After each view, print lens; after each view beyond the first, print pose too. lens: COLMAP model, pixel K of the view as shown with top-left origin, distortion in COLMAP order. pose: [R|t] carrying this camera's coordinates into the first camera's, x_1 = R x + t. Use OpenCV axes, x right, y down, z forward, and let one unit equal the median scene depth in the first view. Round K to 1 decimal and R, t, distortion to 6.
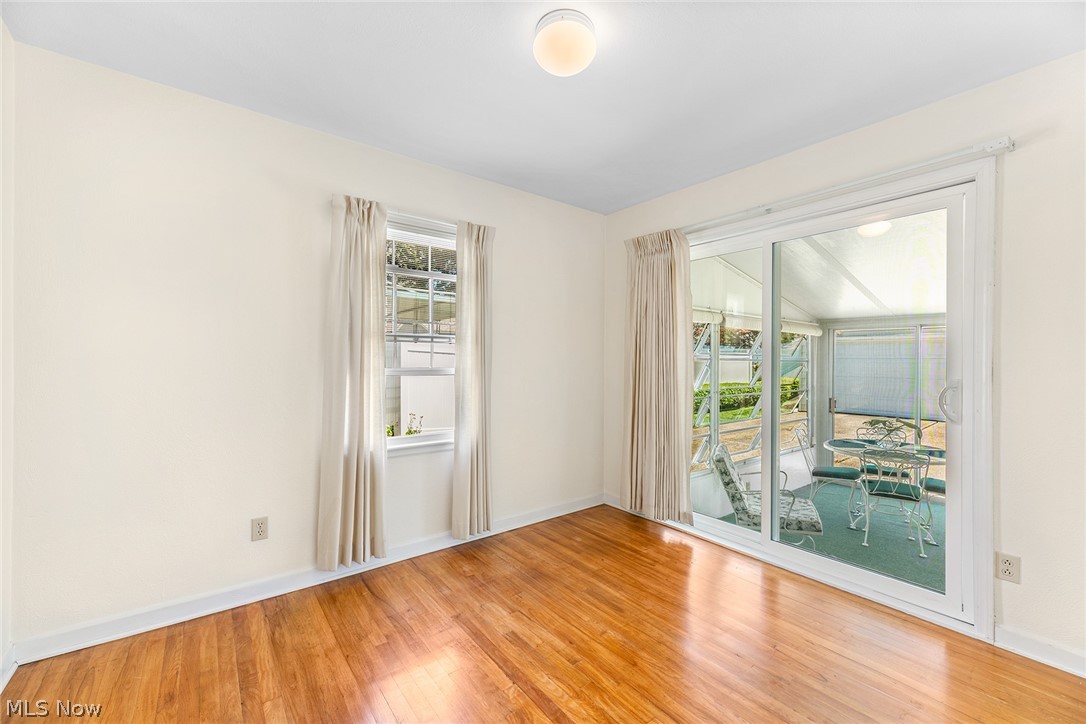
lens RADIAL K [[434.8, 0, 547.0], [0, 434.8, 359.2], [0, 0, 1]] dist [0.001554, 0.000840]
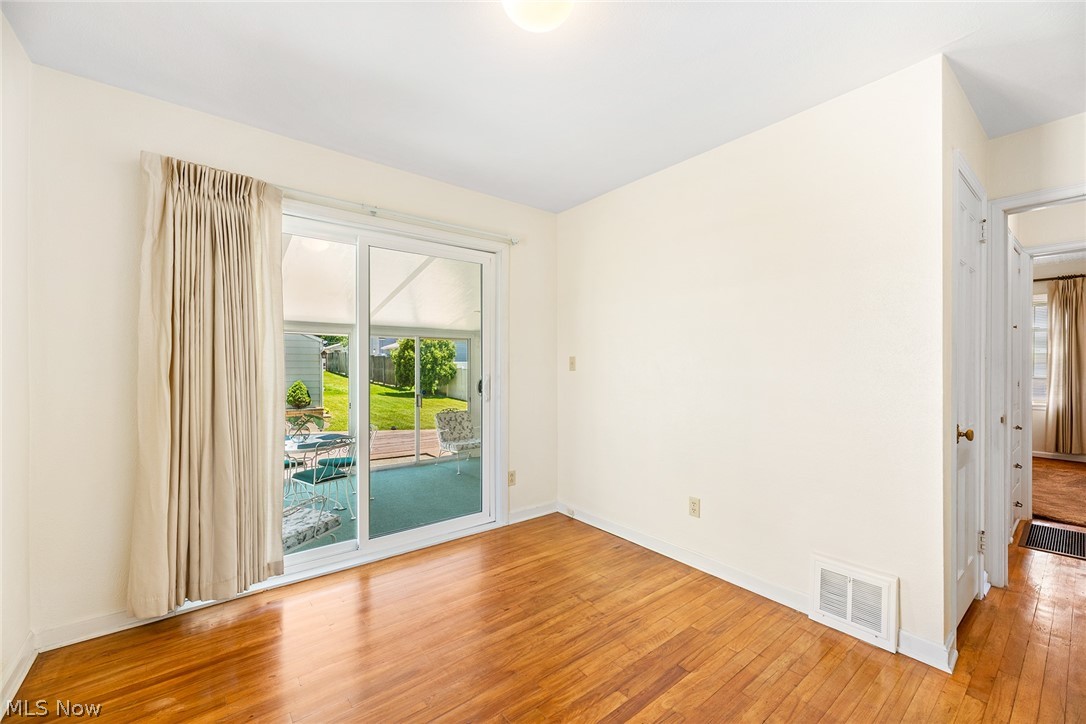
lens RADIAL K [[434.8, 0, 545.0], [0, 434.8, 368.7], [0, 0, 1]] dist [0.001554, 0.000840]
pose [[0.000466, -0.016096, 0.999870, -0.538501], [-0.005284, 0.999856, 0.016099, -0.000736], [-0.999986, -0.005291, 0.000380, 0.648730]]
